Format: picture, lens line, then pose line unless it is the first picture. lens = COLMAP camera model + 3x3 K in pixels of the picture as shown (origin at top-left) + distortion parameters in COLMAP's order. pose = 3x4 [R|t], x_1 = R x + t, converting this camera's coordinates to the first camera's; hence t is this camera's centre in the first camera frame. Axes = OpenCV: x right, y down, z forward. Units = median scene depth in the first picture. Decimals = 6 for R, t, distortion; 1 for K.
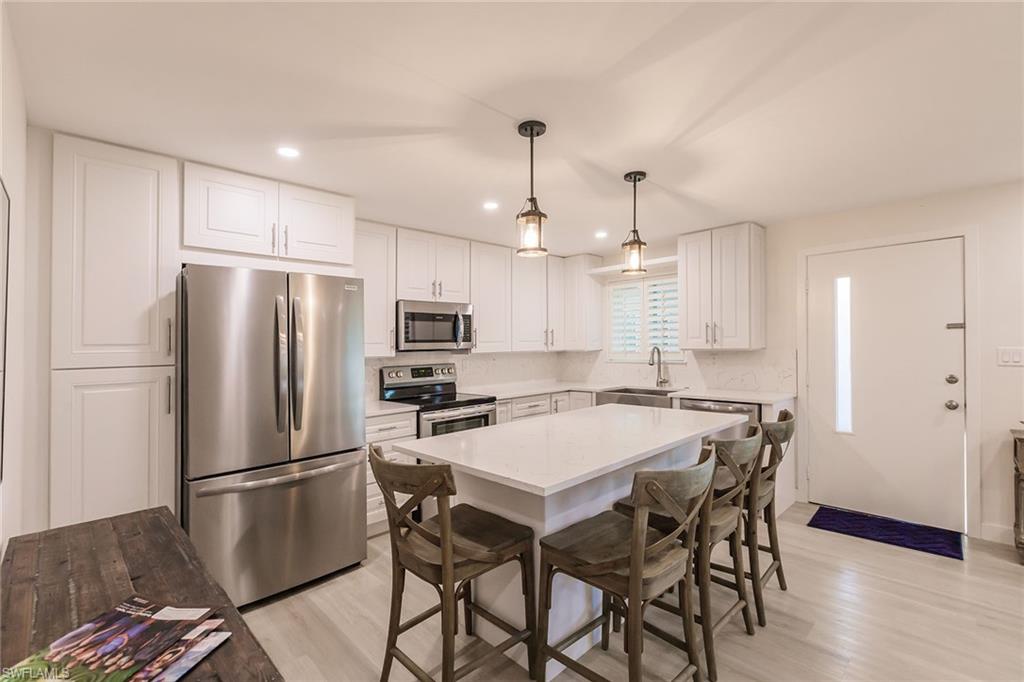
lens RADIAL K [[451.7, 0, 512.0], [0, 451.7, 341.0], [0, 0, 1]] dist [-0.001460, -0.000350]
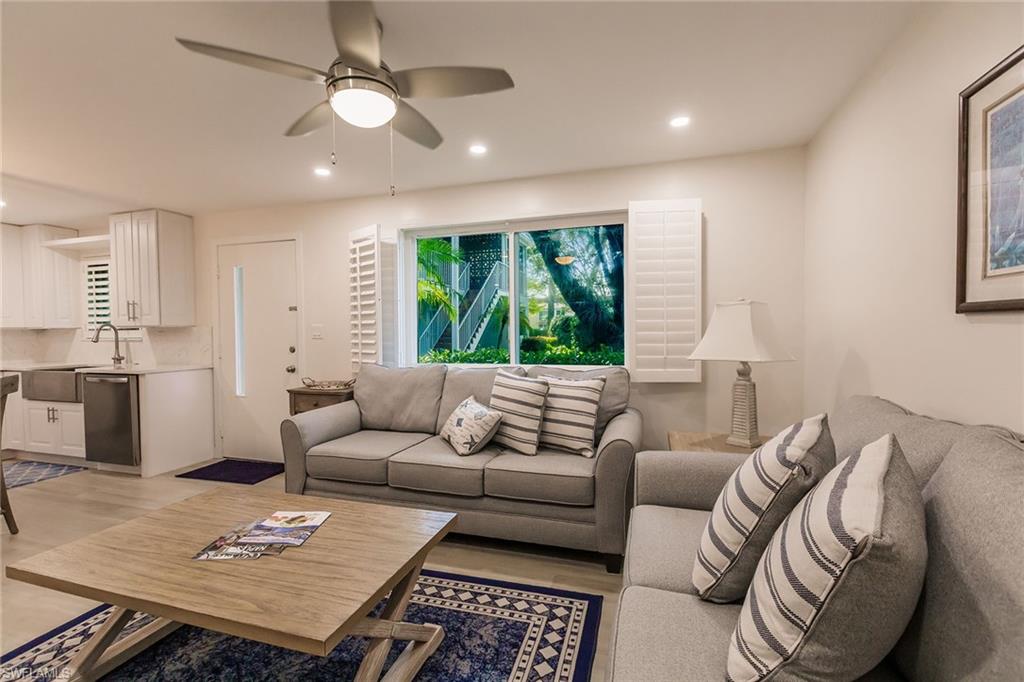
lens RADIAL K [[448.6, 0, 508.5], [0, 448.6, 342.7], [0, 0, 1]] dist [-0.002911, -0.000686]
pose [[0.880939, -0.002012, 0.473225, 0.750816], [-0.012036, 0.999572, 0.026656, 0.019663], [-0.473076, -0.029179, 0.880538, -0.357849]]
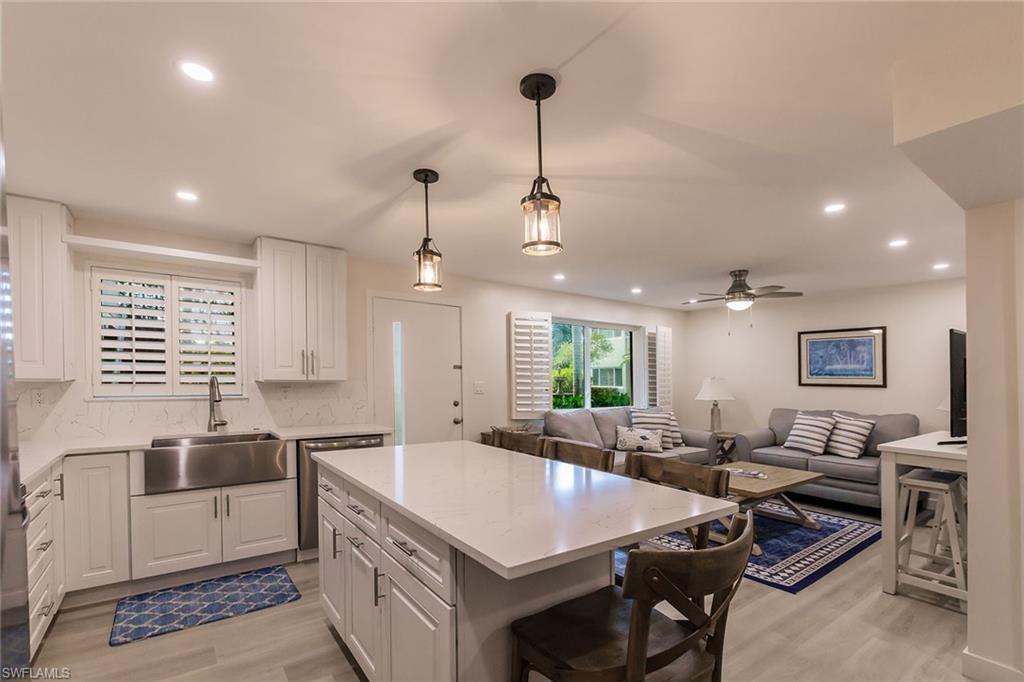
lens RADIAL K [[471.7, 0, 499.5], [0, 471.7, 364.8], [0, 0, 1]] dist [0.003382, 0.000464]
pose [[0.152950, 0.048127, 0.987061, -0.433212], [-0.019741, 0.998763, -0.045639, 0.022698], [-0.988037, -0.012505, 0.153711, 0.514669]]
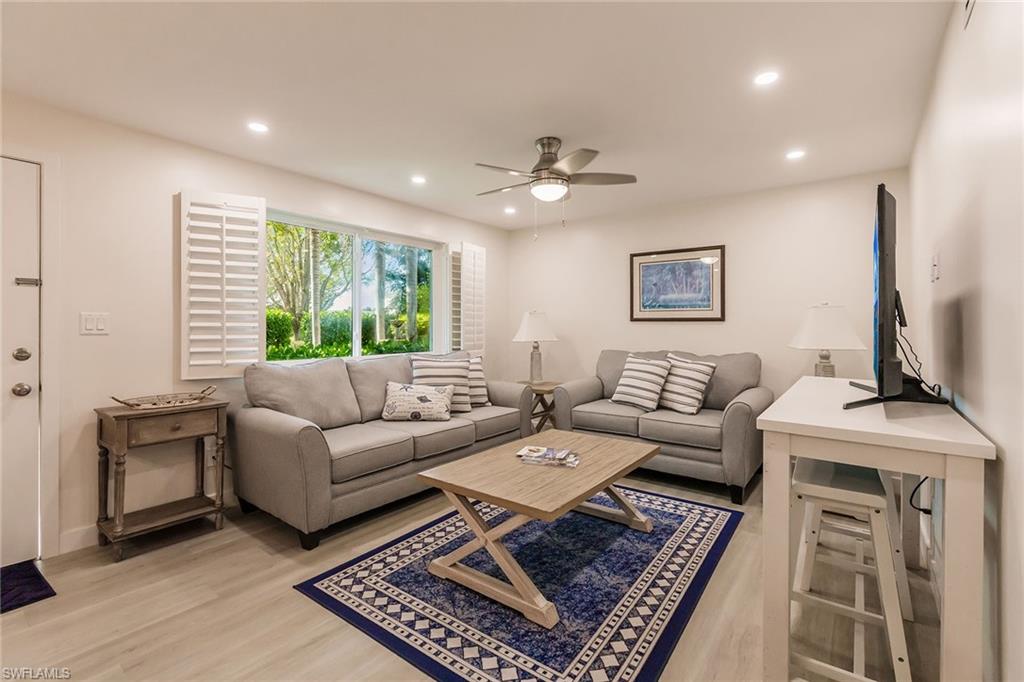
lens RADIAL K [[455.0, 0, 510.4], [0, 455.0, 327.9], [0, 0, 1]] dist [-0.003982, -0.000479]
pose [[-0.141208, 0.017063, 0.989833, 0.111810], [-0.005696, 0.999821, -0.018047, 0.041842], [-0.989964, -0.008186, -0.141086, 0.262335]]
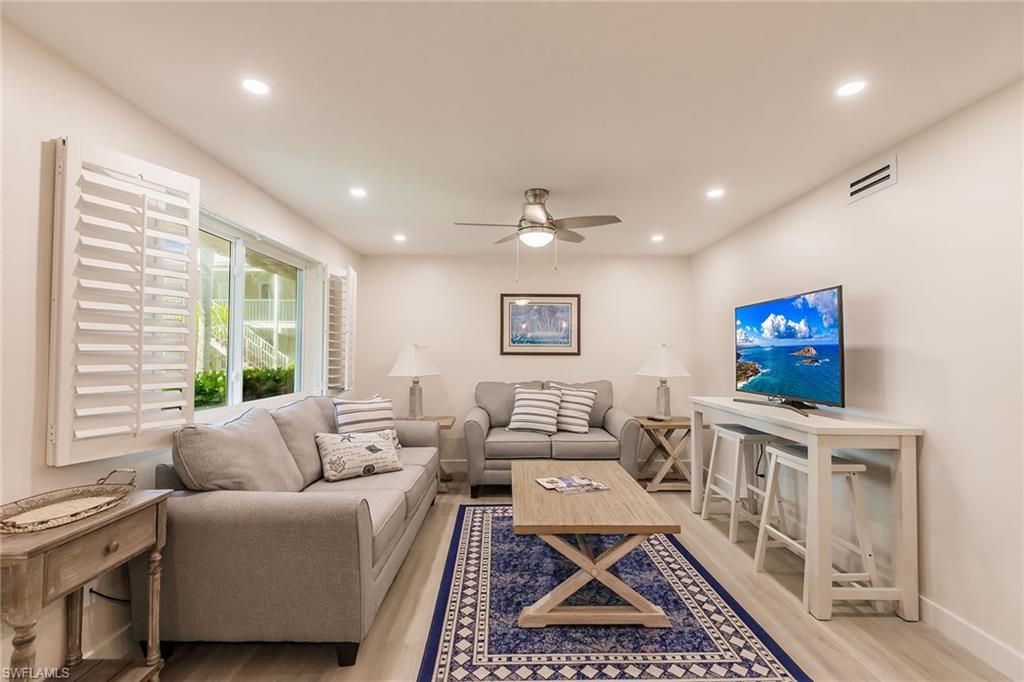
lens RADIAL K [[448.6, 0, 508.5], [0, 448.6, 342.7], [0, 0, 1]] dist [-0.002911, -0.000686]
pose [[-0.714050, 0.035937, 0.699172, 0.325030], [0.007489, 0.999017, -0.043701, 0.022806], [-0.700055, -0.025968, -0.713617, 0.686631]]
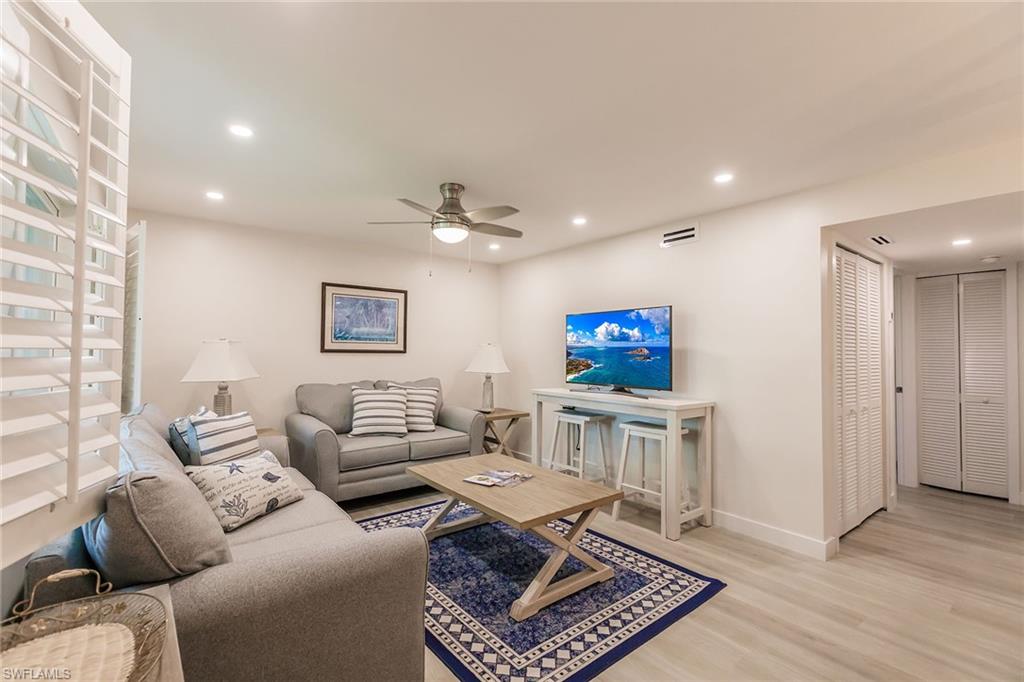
lens RADIAL K [[448.6, 0, 508.5], [0, 448.6, 342.7], [0, 0, 1]] dist [-0.002911, -0.000686]
pose [[-0.993665, 0.015763, 0.111269, 0.652369], [0.012630, 0.999505, -0.028804, 0.015092], [-0.111668, -0.027216, -0.993373, 0.841393]]
